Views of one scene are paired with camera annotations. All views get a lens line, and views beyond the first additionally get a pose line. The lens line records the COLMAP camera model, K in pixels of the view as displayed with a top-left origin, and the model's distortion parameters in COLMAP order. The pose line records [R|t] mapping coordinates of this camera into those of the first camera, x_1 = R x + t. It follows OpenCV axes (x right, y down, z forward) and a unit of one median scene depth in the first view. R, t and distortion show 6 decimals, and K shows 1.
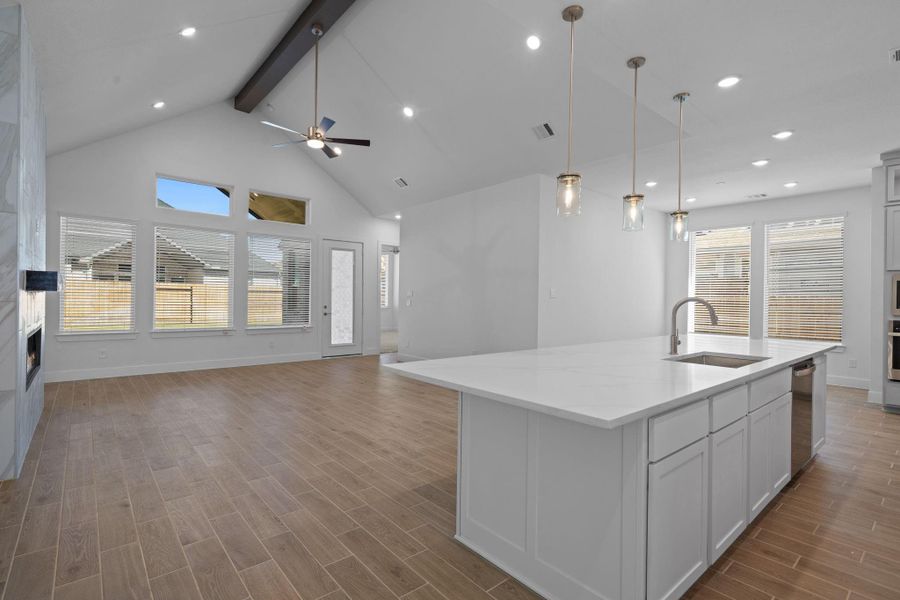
lens RADIAL K [[429.5, 0, 453.1], [0, 429.5, 301.1], [0, 0, 1]] dist [-0.027527, 0.026967]
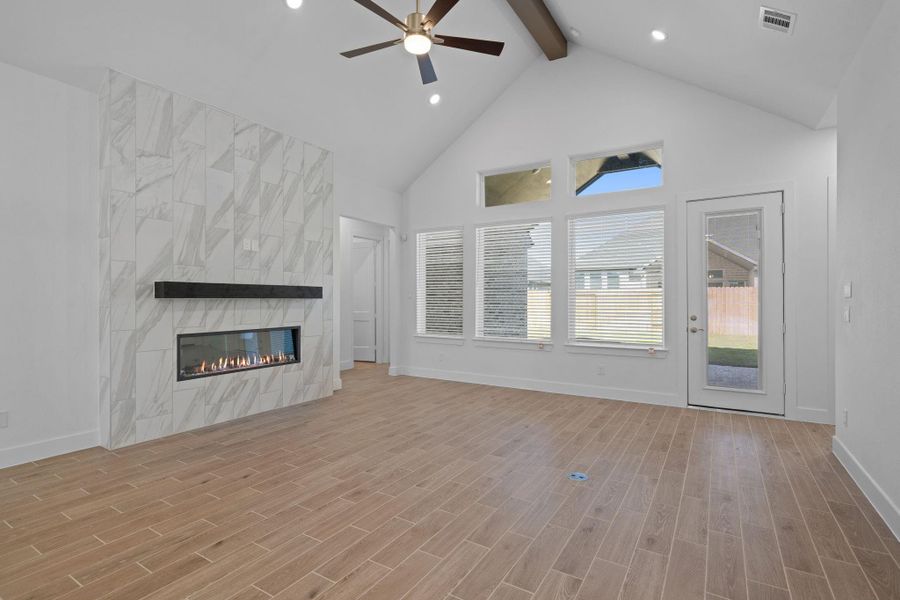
lens RADIAL K [[429.5, 0, 453.1], [0, 429.5, 301.1], [0, 0, 1]] dist [-0.027527, 0.026967]
pose [[0.300637, -0.011312, -0.953671, 0.155497], [-0.001966, 0.999920, -0.012480, -0.001481], [0.953737, 0.005627, 0.300591, 0.515441]]
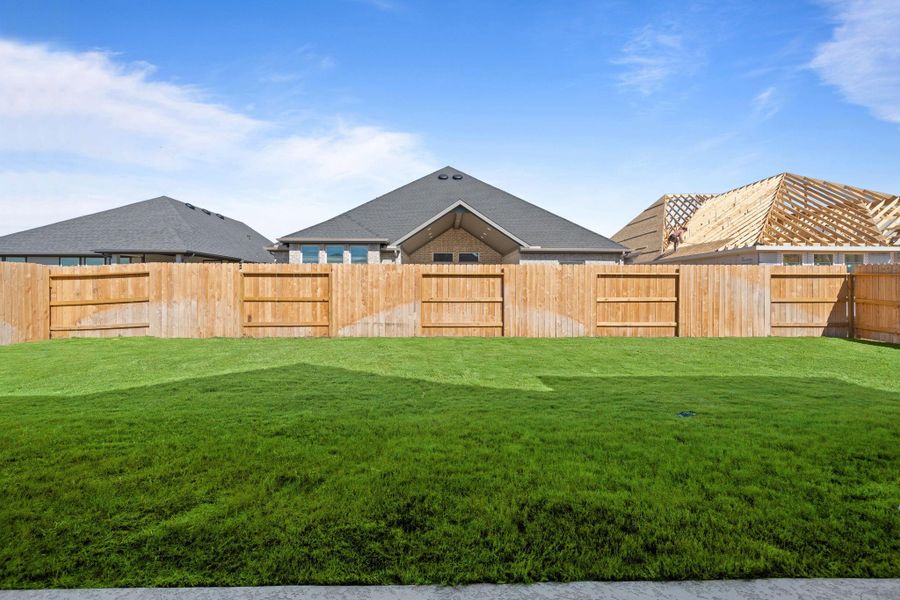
lens RADIAL K [[429.5, 0, 453.1], [0, 429.5, 301.1], [0, 0, 1]] dist [-0.027527, 0.026967]
pose [[0.774506, -0.004968, -0.632547, -0.668169], [0.019127, 0.999696, 0.015567, -0.005801], [0.632277, -0.024155, 0.774366, 1.136955]]
